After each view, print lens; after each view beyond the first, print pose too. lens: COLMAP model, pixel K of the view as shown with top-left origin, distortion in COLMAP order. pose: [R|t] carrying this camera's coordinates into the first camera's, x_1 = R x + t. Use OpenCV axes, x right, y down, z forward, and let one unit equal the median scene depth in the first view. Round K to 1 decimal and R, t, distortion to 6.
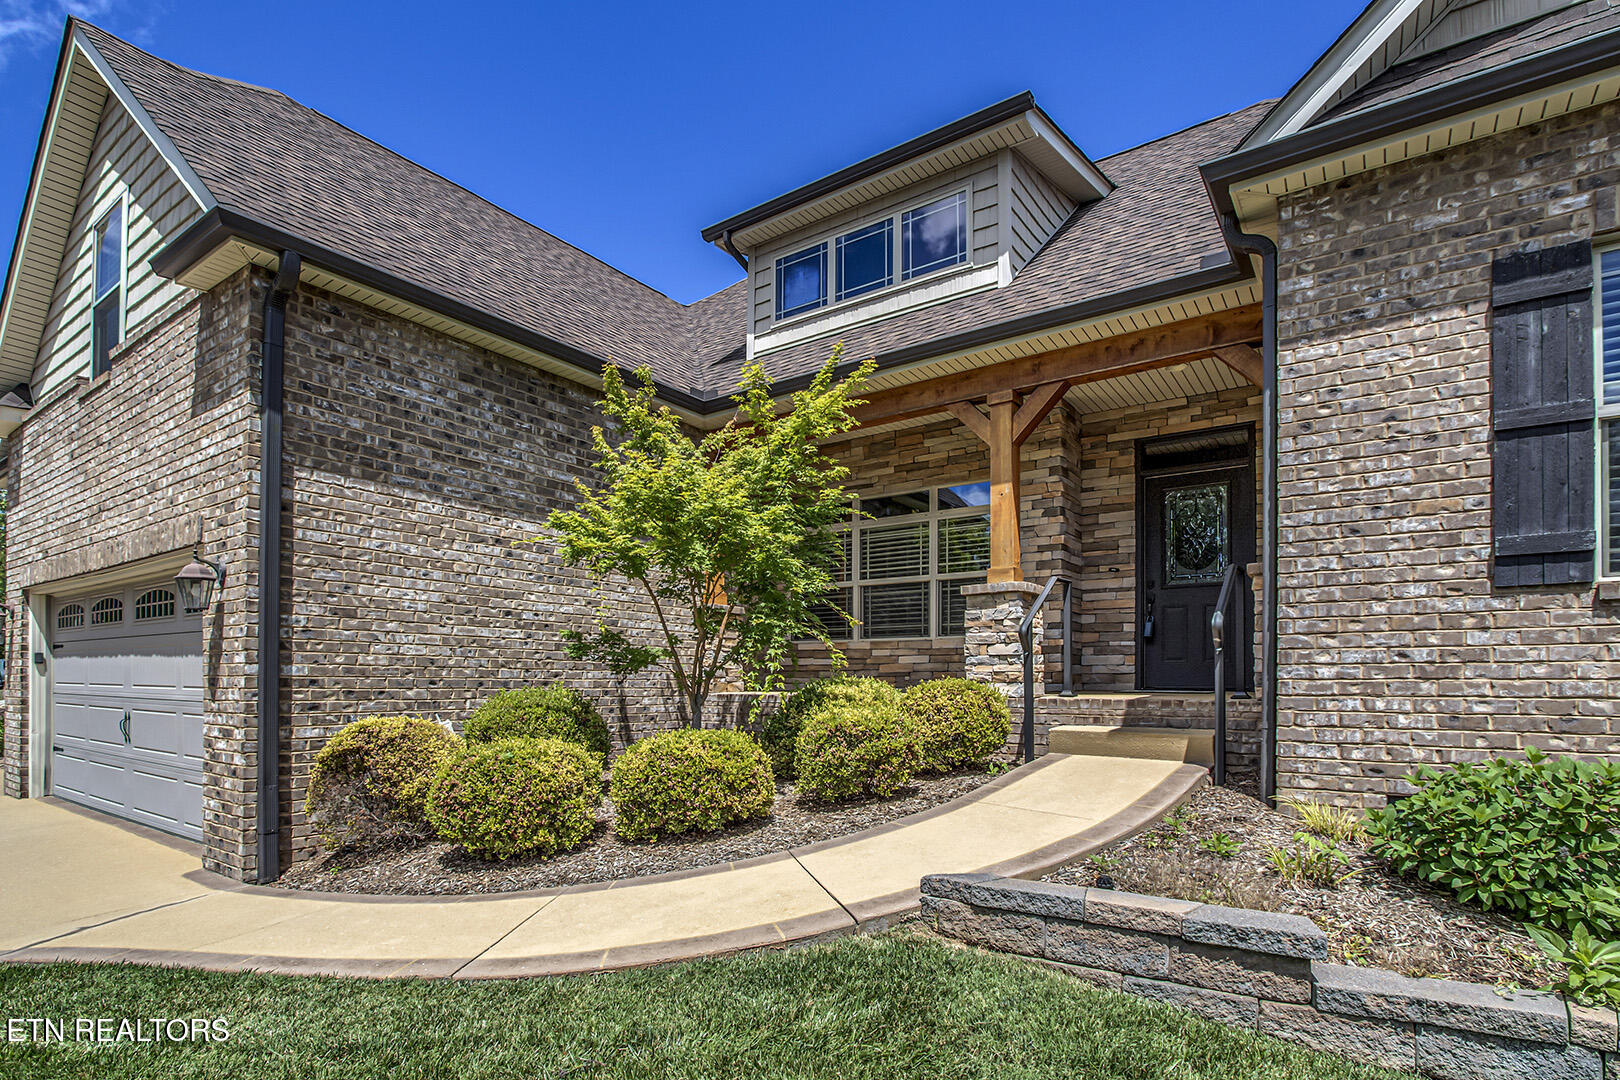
lens RADIAL K [[765.1, 0, 811.2], [0, 765.1, 555.0], [0, 0, 1]] dist [-0.005755, -0.001059]
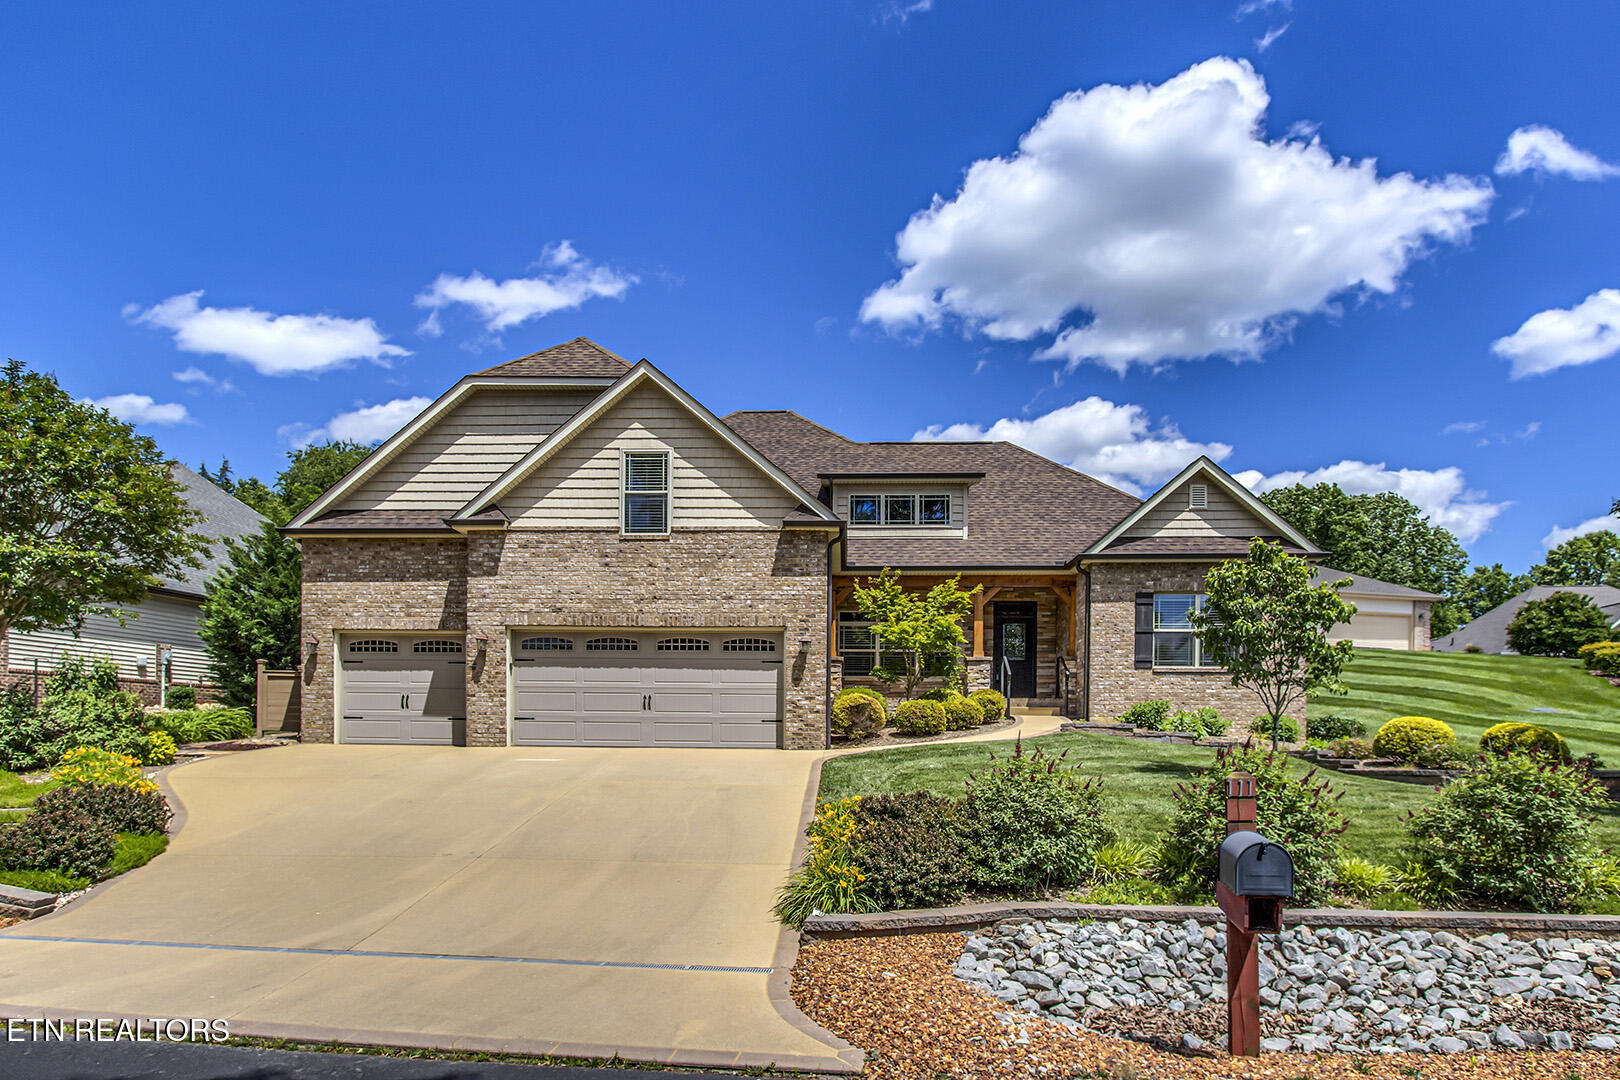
lens RADIAL K [[765.1, 0, 811.2], [0, 765.1, 555.0], [0, 0, 1]] dist [-0.005755, -0.001059]
pose [[0.875641, 0.127925, 0.465713, -2.615473], [-0.082945, 0.989788, -0.115928, 0.058039], [-0.475787, 0.062883, 0.877310, -1.838524]]
